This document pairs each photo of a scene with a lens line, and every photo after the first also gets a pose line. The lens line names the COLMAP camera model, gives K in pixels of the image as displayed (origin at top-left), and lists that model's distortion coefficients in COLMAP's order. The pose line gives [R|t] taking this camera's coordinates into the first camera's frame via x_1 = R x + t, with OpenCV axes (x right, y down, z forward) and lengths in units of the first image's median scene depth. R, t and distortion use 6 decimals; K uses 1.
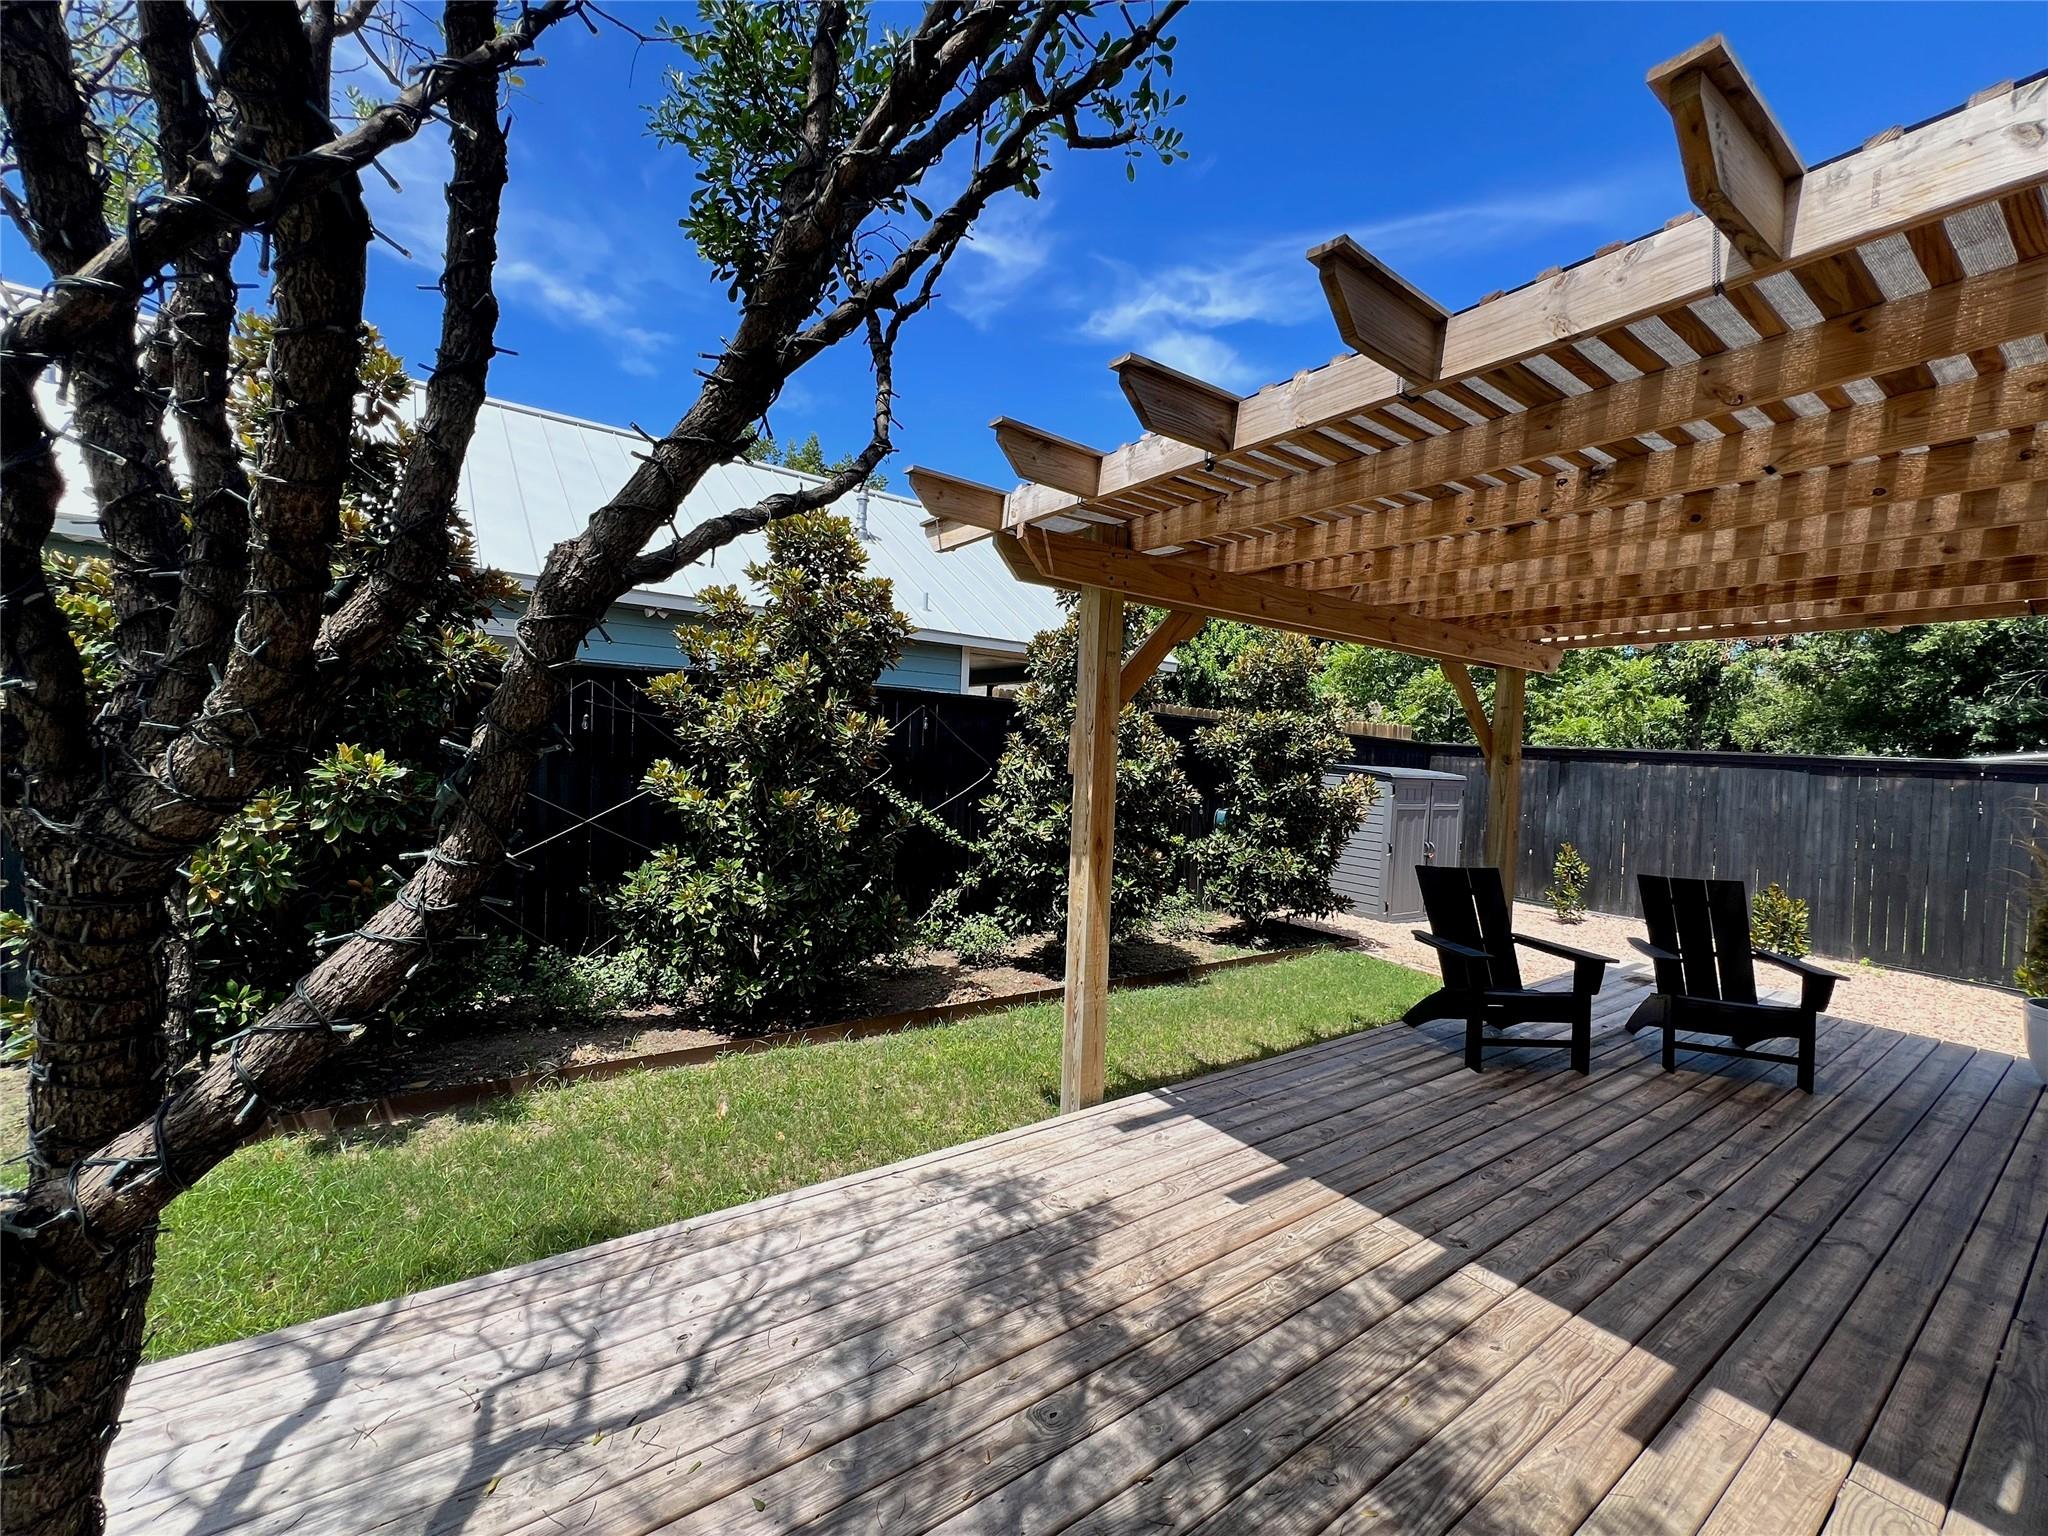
lens RADIAL K [[820.1, 0, 1040.2], [0, 820.1, 773.3], [0, 0, 1]] dist [-0.001707, 0.000357]
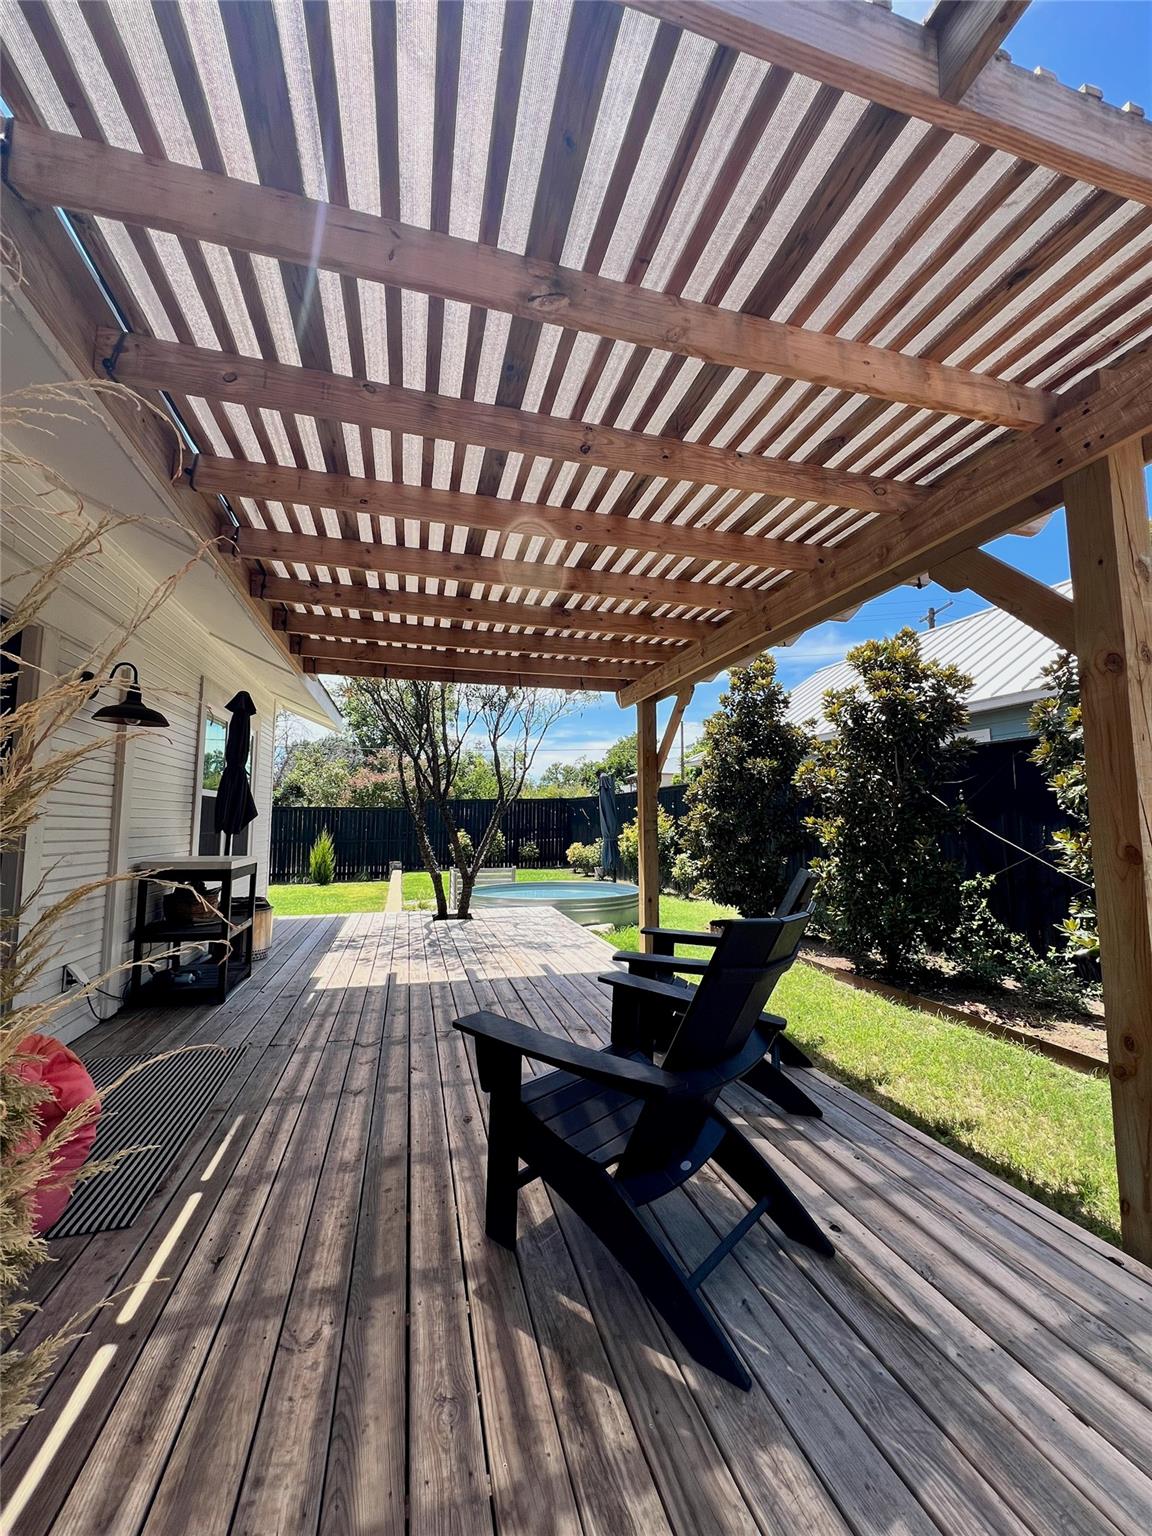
lens RADIAL K [[615.1, 0, 584.8], [0, 615.1, 768.0], [0, 0, 1]] dist [-0.001707, 0.000357]
pose [[-0.331541, -0.125203, -0.935096, 1.779387], [-0.059259, 0.991962, -0.111807, 0.133127], [0.941578, 0.018344, -0.336295, 1.563467]]
